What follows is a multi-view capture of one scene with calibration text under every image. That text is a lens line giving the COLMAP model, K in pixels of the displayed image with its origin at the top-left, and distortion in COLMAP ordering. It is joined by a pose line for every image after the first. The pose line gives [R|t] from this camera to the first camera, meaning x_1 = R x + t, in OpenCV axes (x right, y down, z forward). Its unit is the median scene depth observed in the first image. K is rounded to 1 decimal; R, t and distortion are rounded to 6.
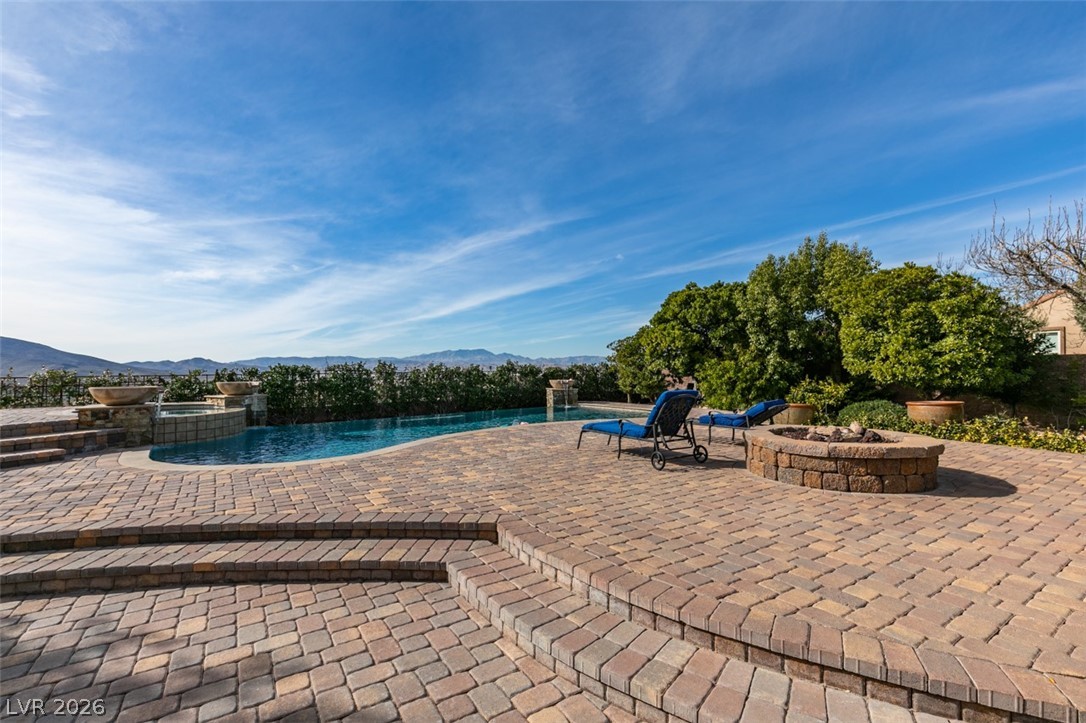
lens RADIAL K [[490.6, 0, 541.1], [0, 490.6, 353.3], [0, 0, 1]] dist [0.015482, -0.001388]
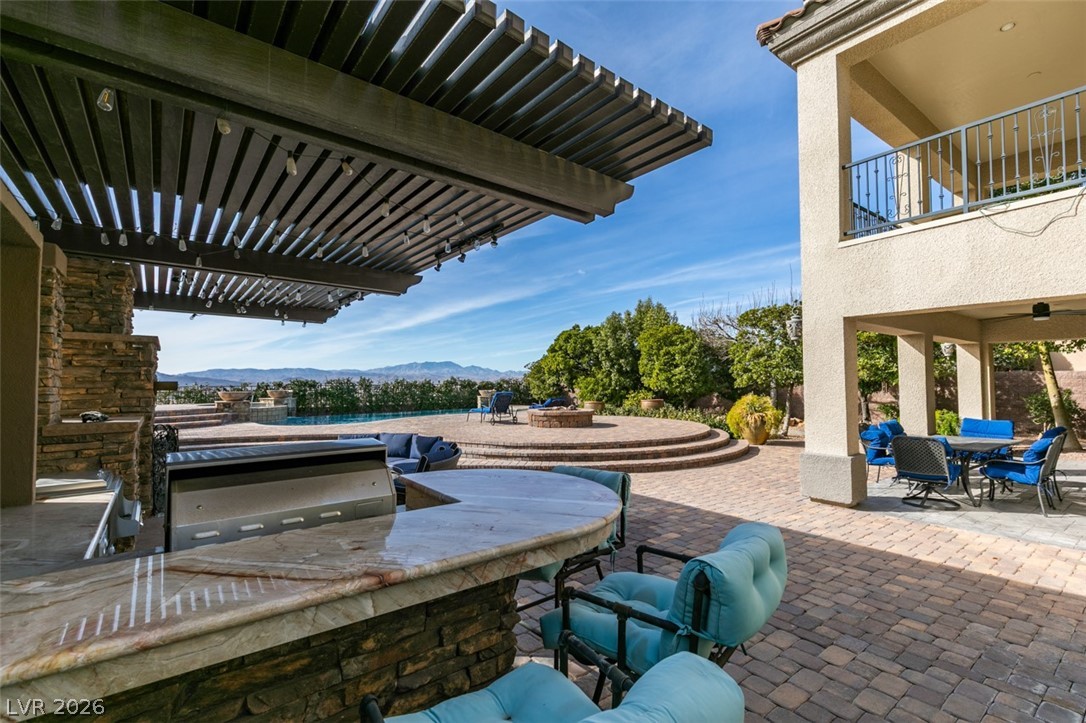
lens RADIAL K [[490.6, 0, 540.3], [0, 490.6, 385.5], [0, 0, 1]] dist [0.015482, -0.001388]
pose [[0.997658, 0.001686, 0.068372, 0.101907], [-0.004405, 0.999205, 0.039634, -0.018373], [-0.068251, -0.039842, 0.996872, -0.473249]]
